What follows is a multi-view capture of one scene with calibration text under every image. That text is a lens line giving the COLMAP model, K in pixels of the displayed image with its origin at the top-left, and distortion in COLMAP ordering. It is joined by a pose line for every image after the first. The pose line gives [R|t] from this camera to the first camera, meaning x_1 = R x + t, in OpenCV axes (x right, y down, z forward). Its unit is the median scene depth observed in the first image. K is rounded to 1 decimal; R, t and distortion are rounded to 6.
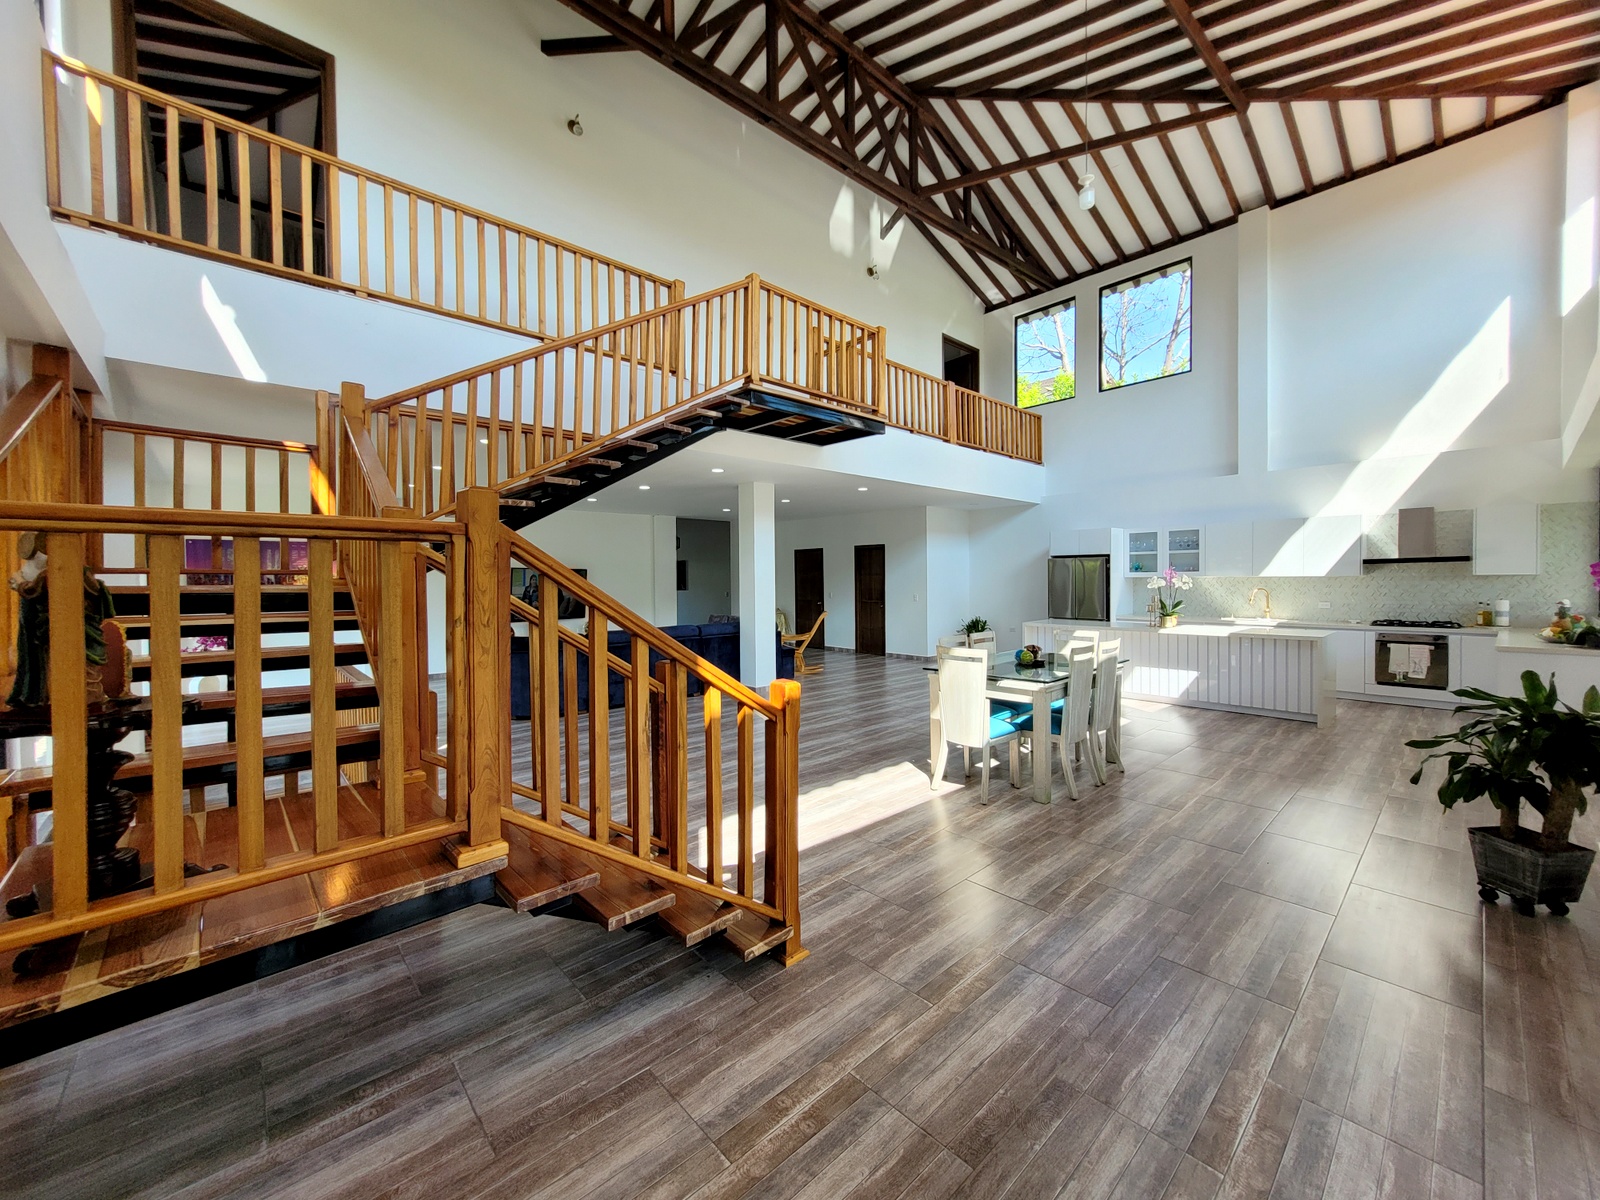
lens RADIAL K [[630.2, 0, 809.2], [0, 630.2, 598.3], [0, 0, 1]] dist [0.000361, 0.000773]
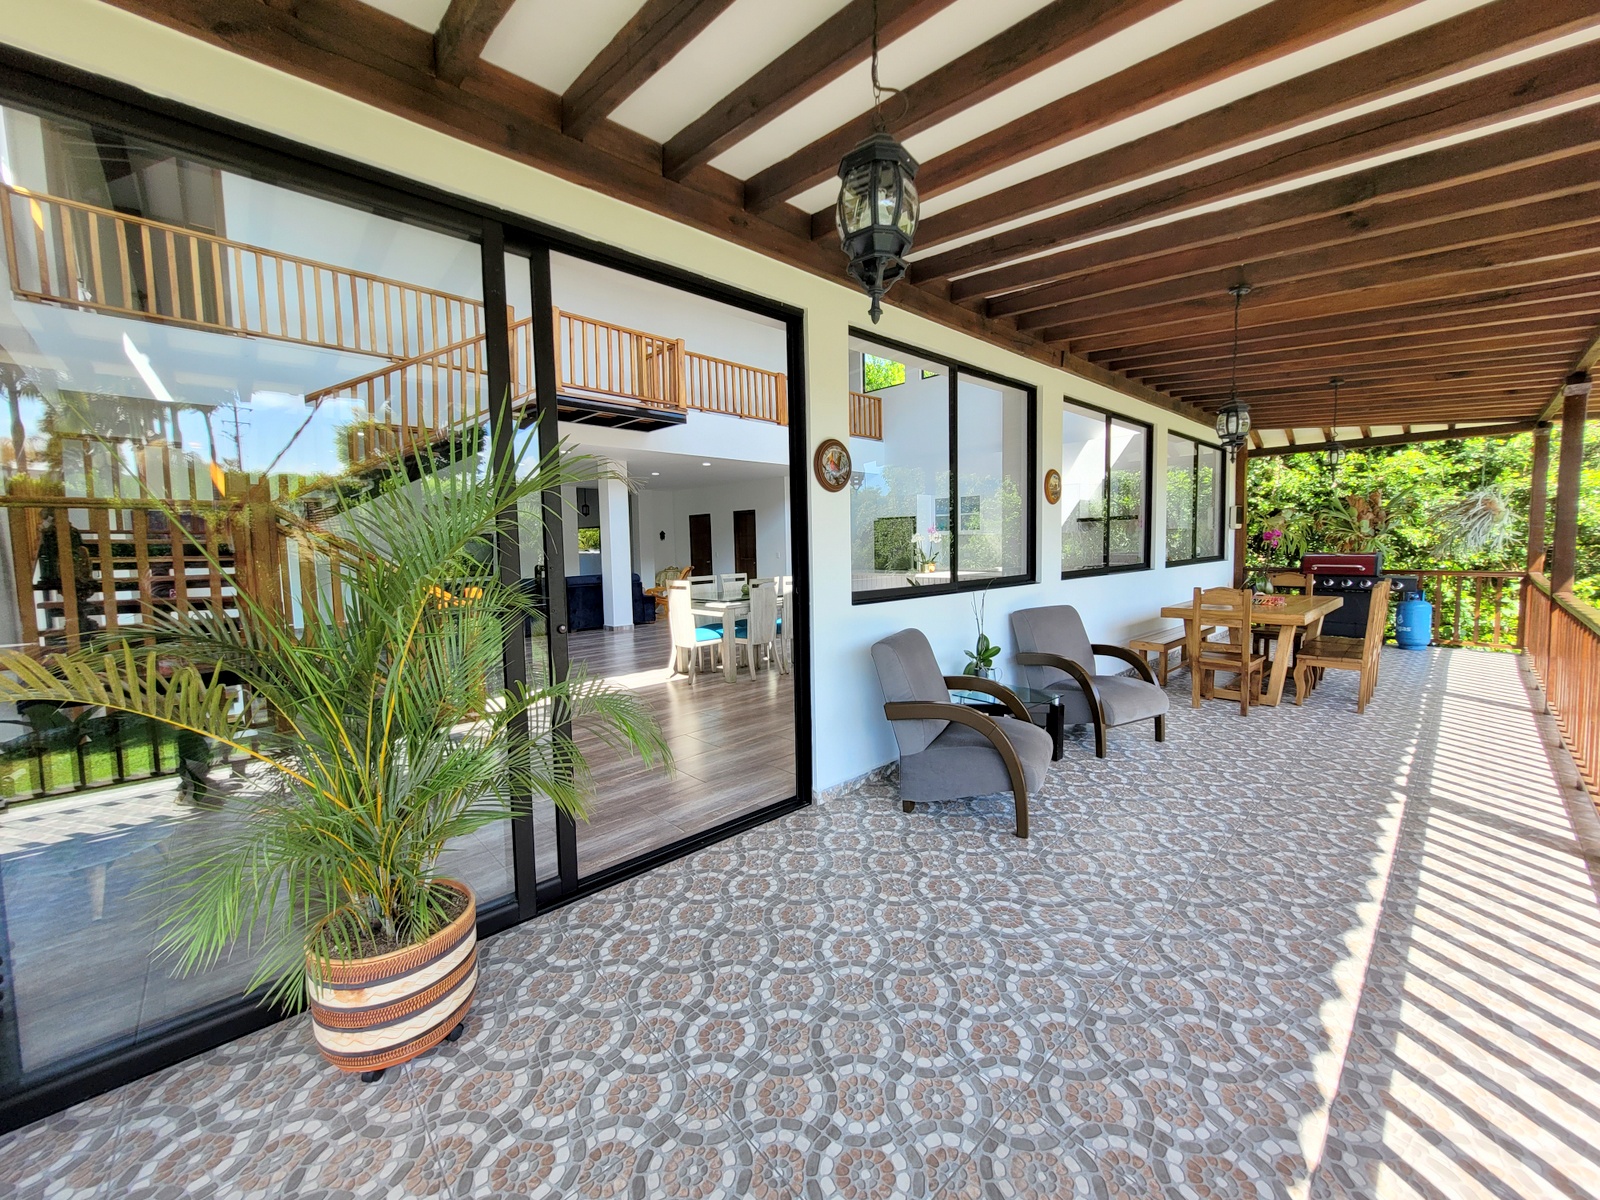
lens RADIAL K [[630.2, 0, 807.8], [0, 630.2, 600.1], [0, 0, 1]] dist [0.000361, 0.000773]
pose [[0.999417, -0.016713, 0.029771, 0.487667], [0.015124, 0.998489, 0.052828, 0.049760], [-0.030608, -0.052347, 0.998160, -0.461280]]
